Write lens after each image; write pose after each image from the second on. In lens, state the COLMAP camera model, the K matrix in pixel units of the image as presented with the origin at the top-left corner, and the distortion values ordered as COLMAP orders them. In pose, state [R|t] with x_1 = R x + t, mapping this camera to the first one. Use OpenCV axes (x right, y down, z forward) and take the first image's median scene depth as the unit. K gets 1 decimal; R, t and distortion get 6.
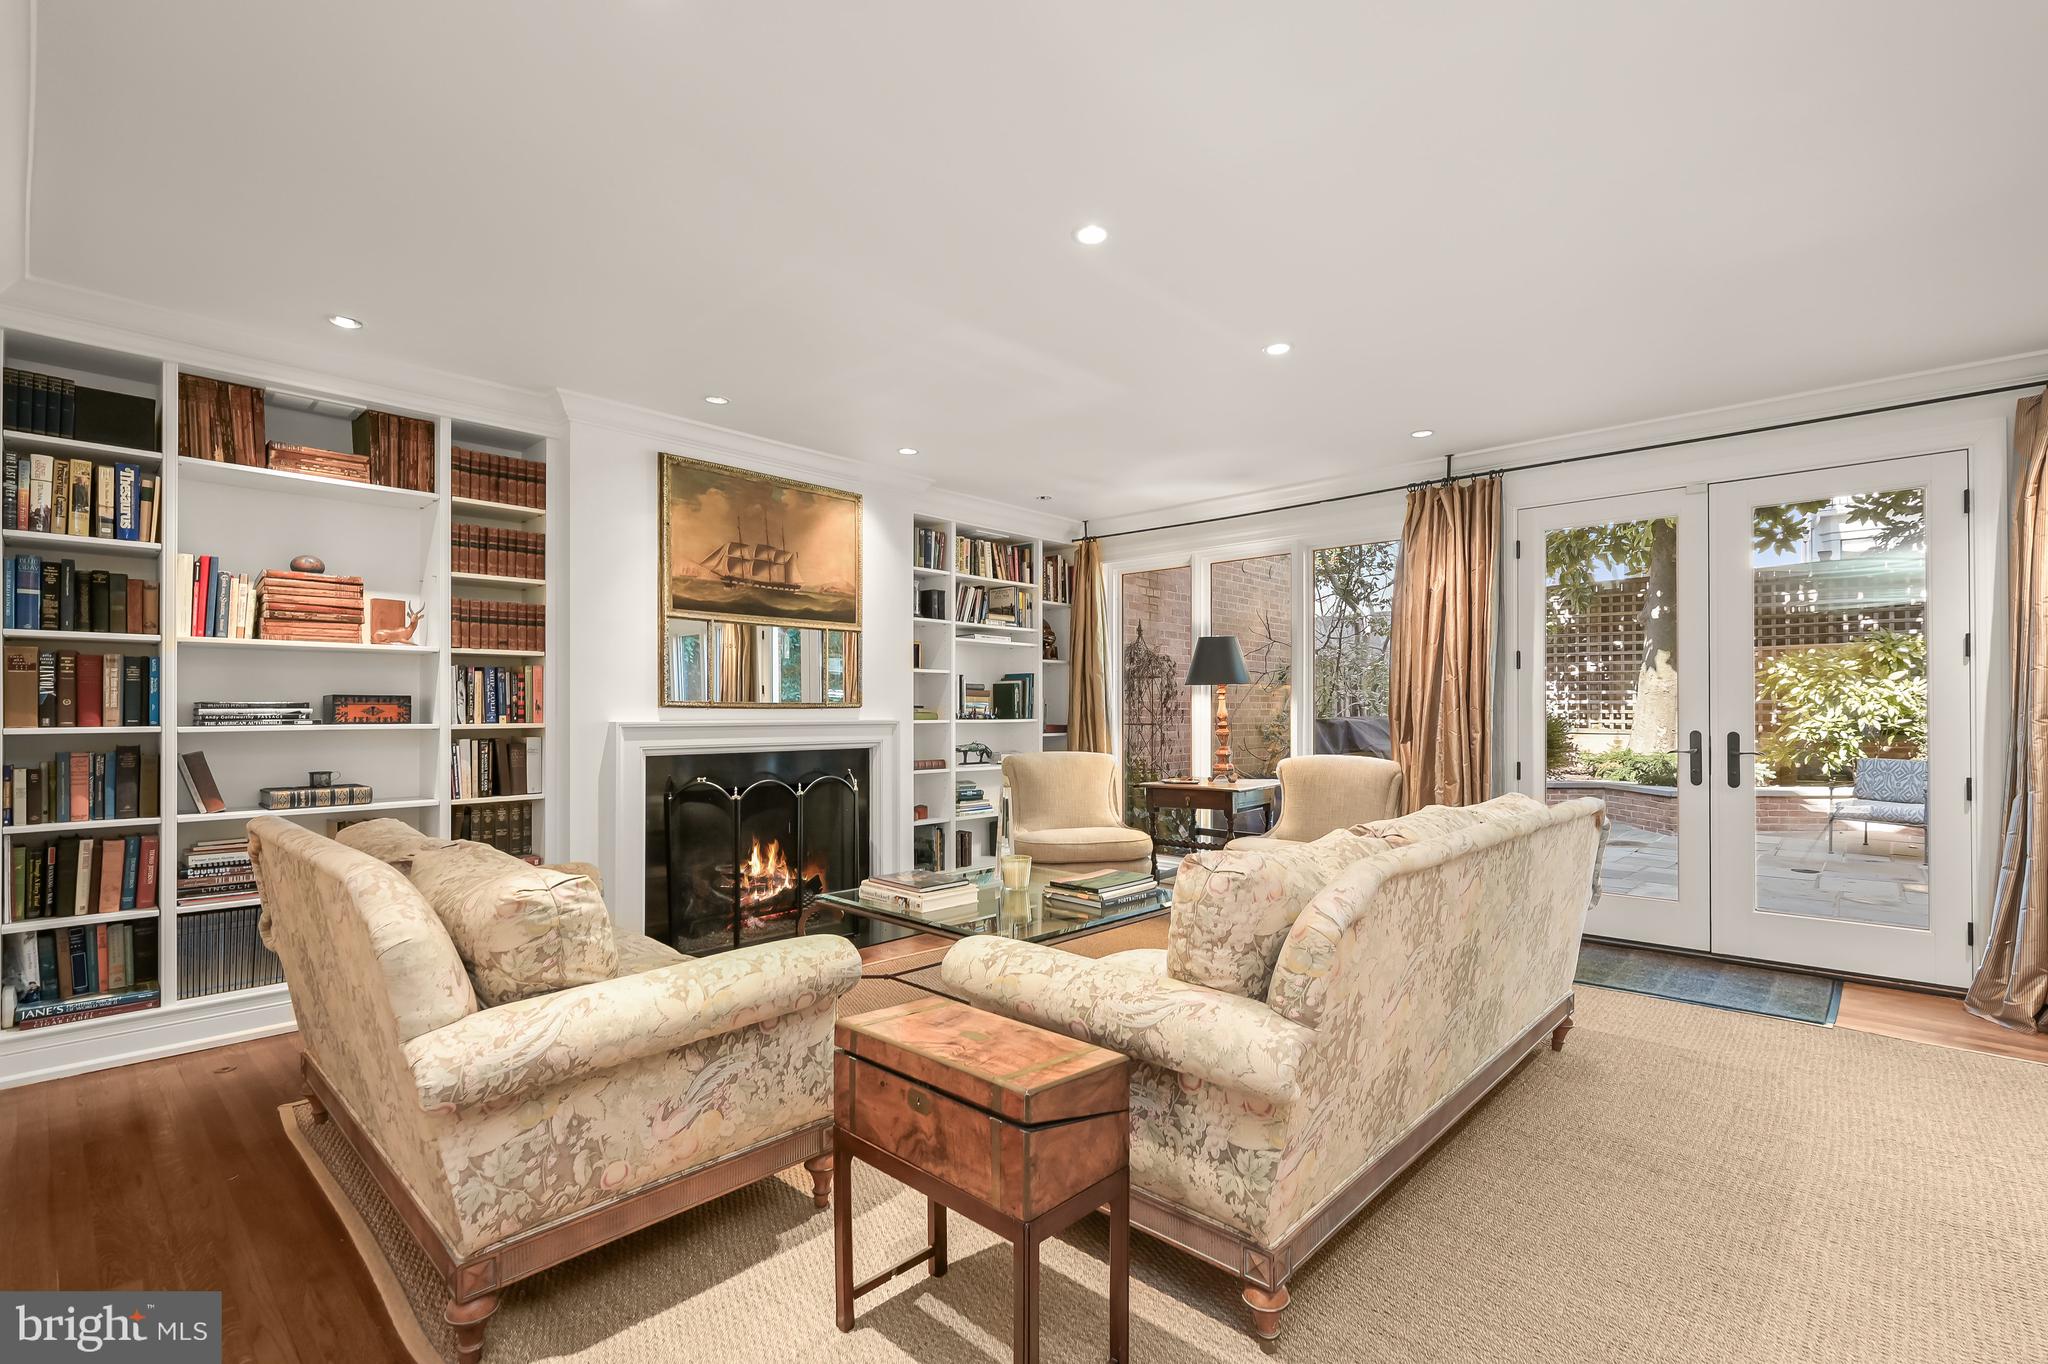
lens RADIAL K [[916.1, 0, 1025.0], [0, 916.1, 725.6], [0, 0, 1]] dist [-0.000522, -0.000322]
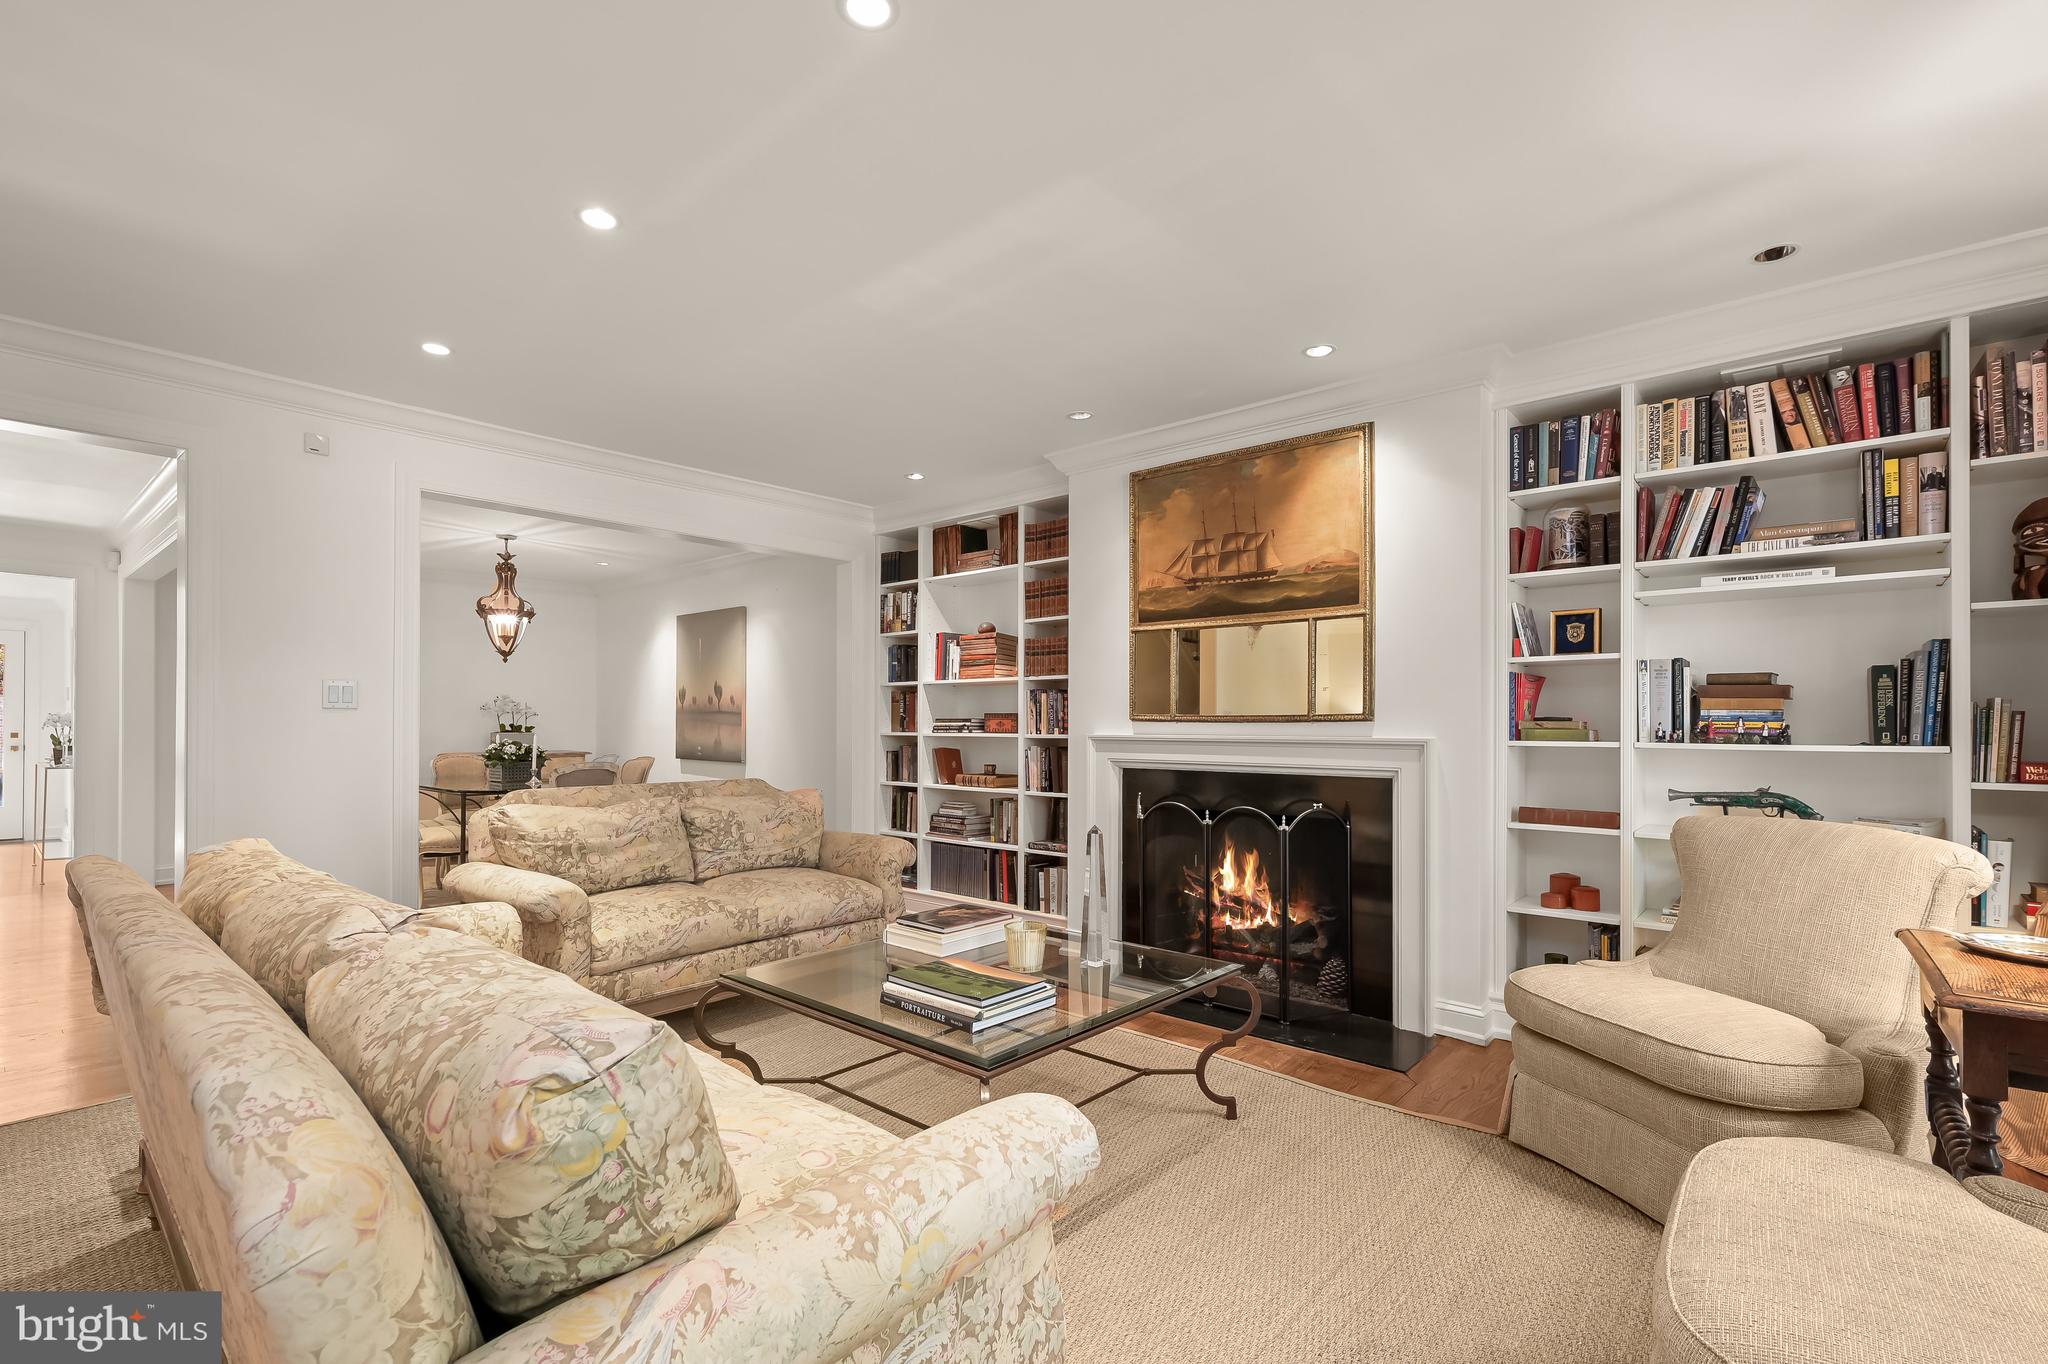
lens RADIAL K [[916.1, 0, 1025.0], [0, 916.1, 725.6], [0, 0, 1]] dist [-0.000522, -0.000322]
pose [[0.036266, -0.000908, -0.999342, 0.575660], [-0.023246, 0.999728, -0.001752, -0.009735], [0.999072, 0.023294, 0.036235, 0.783917]]
